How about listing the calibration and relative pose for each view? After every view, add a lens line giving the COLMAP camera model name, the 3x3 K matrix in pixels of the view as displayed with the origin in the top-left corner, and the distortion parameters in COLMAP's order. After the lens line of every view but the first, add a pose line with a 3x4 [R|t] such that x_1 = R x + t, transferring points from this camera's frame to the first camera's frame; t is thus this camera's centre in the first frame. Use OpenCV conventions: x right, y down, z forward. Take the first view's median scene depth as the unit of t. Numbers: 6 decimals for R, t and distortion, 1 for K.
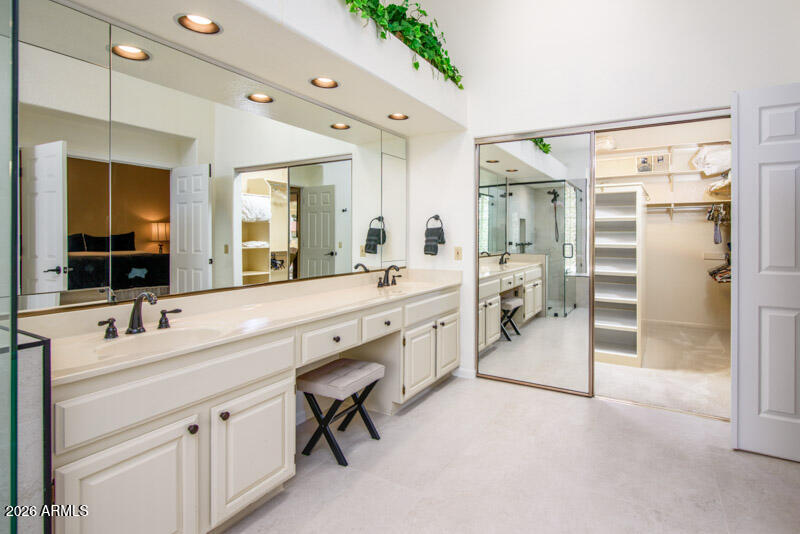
lens RADIAL K [[406.9, 0, 417.7], [0, 406.9, 235.2], [0, 0, 1]] dist [-0.001706, -0.000149]
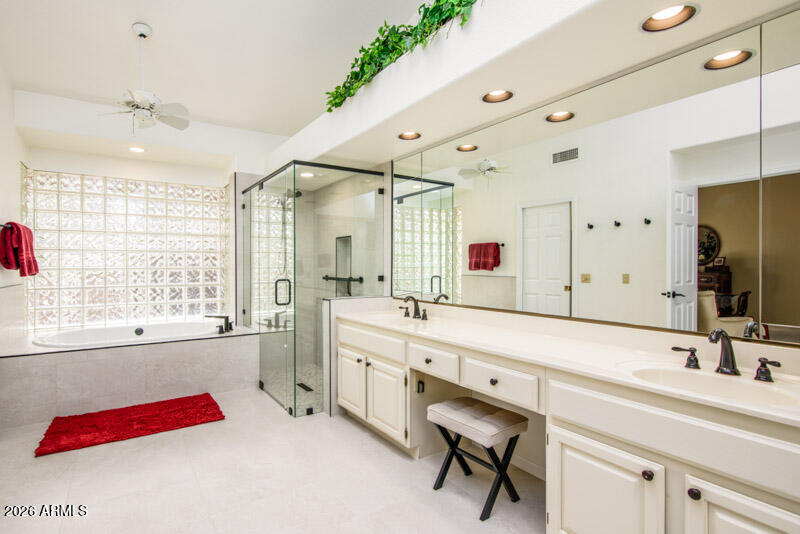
lens RADIAL K [[380.6, 0, 394.3], [0, 380.6, 269.8], [0, 0, 1]] dist [-0.000237, 0.000177]
pose [[-0.414471, 0.005371, -0.910047, 0.479272], [0.000081, 0.999983, 0.005865, 0.005517], [0.910063, 0.002357, -0.414464, 0.848623]]
